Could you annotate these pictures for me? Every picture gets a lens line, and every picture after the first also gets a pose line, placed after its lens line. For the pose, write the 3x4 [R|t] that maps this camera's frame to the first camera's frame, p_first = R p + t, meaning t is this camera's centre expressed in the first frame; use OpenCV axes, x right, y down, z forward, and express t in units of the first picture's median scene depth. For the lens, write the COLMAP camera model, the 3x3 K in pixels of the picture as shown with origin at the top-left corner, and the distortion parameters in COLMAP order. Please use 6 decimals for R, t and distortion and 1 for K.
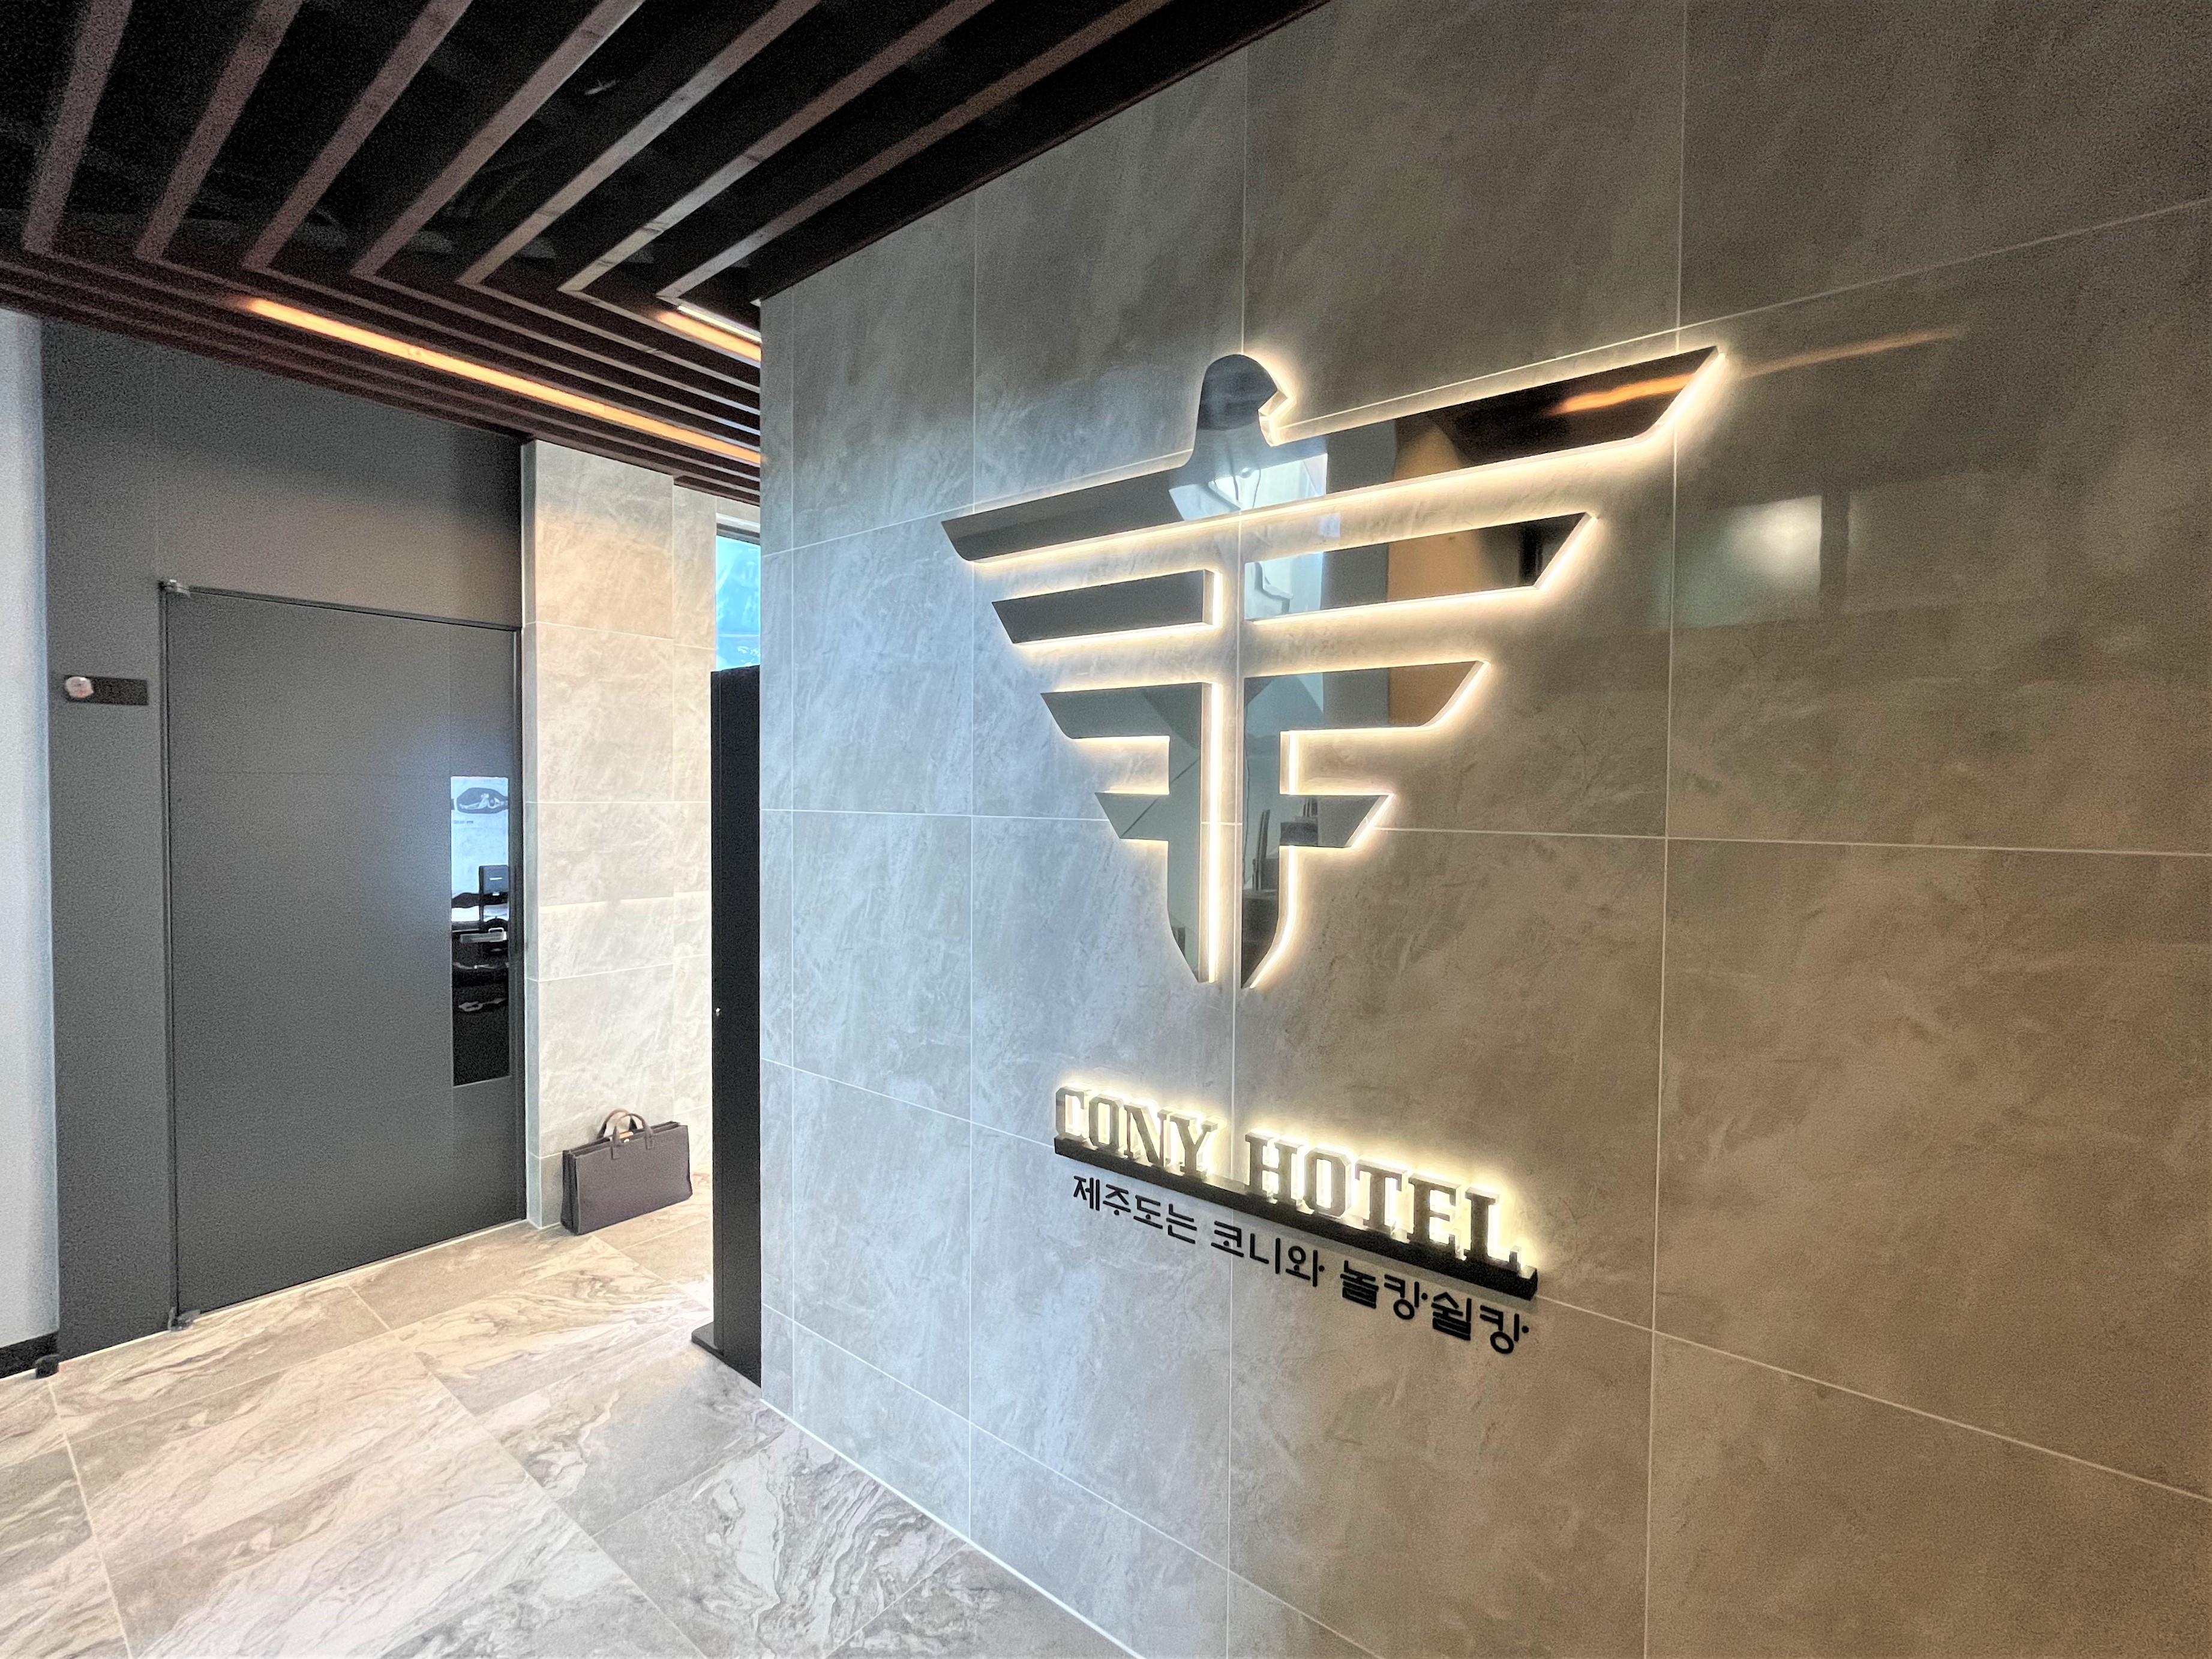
lens RADIAL K [[895.3, 0, 1089.9], [0, 895.3, 845.4], [0, 0, 1]] dist [-0.004004, 0.001337]
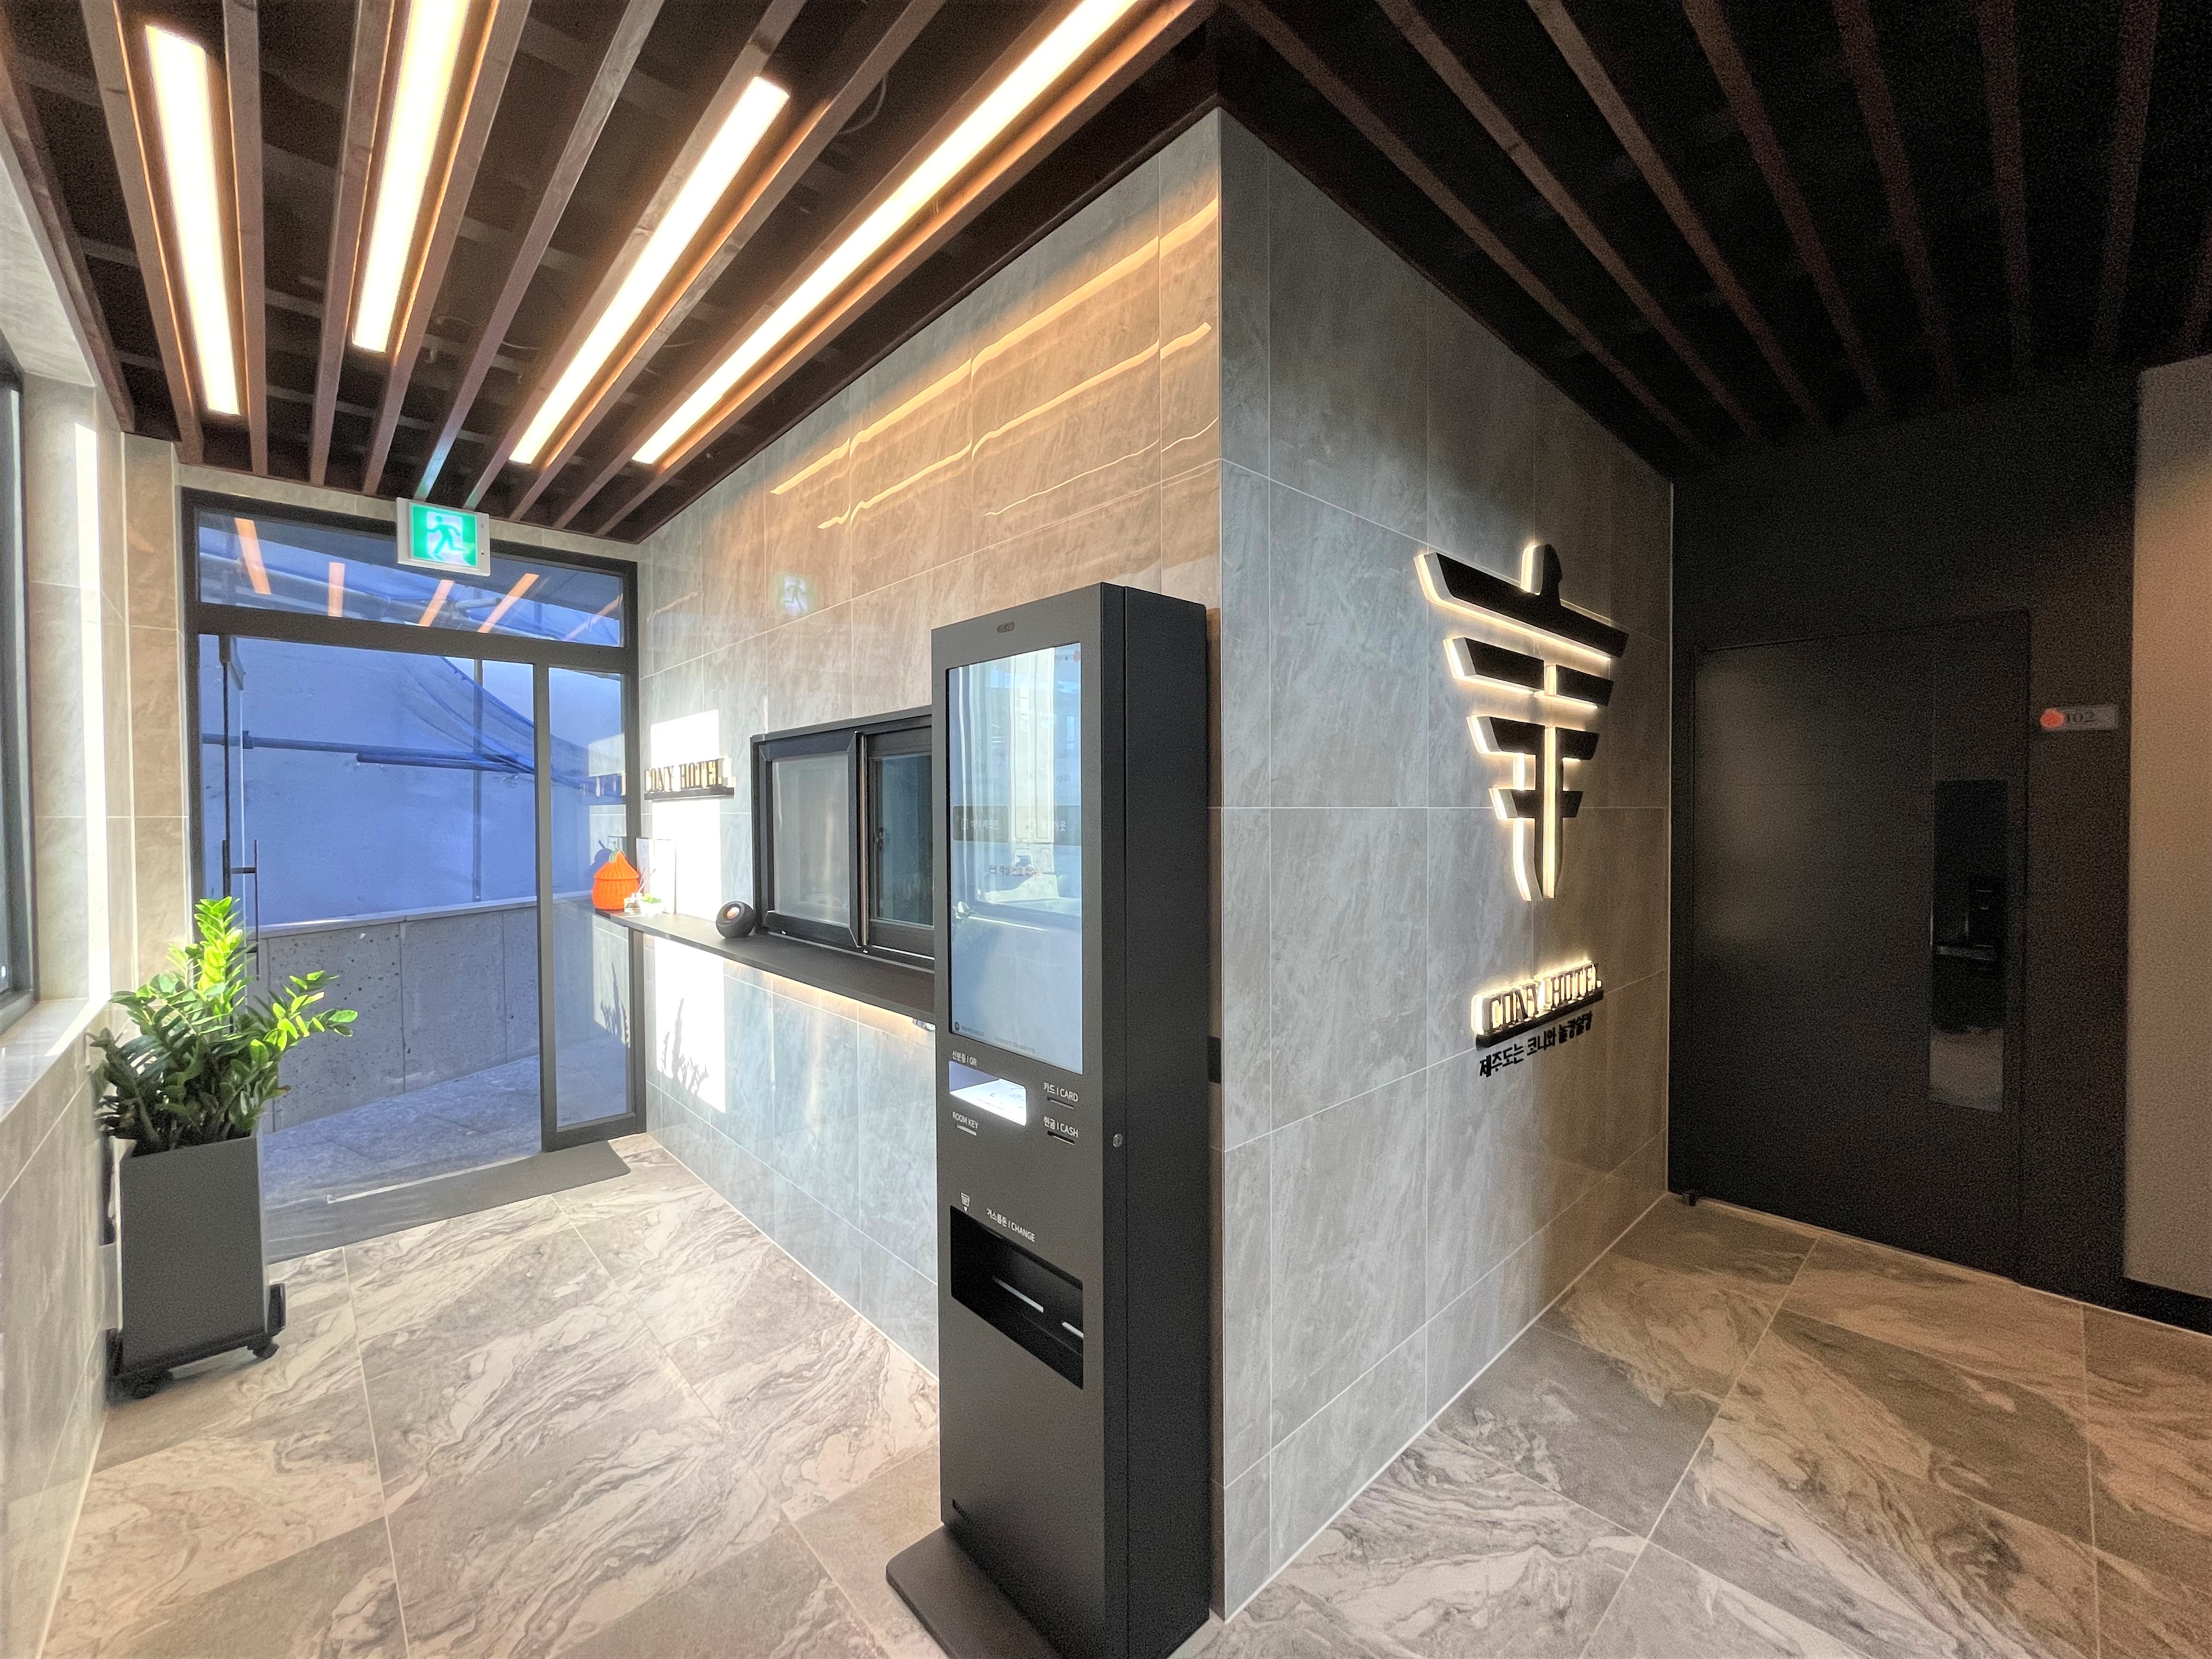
lens RADIAL K [[895.2, 0, 1099.4], [0, 895.2, 820.4], [0, 0, 1]] dist [-0.004004, 0.001337]
pose [[0.183319, -0.038391, 0.982304, -1.253569], [0.041035, 0.998665, 0.031372, -0.065107], [-0.982197, 0.034558, 0.184650, 1.104031]]
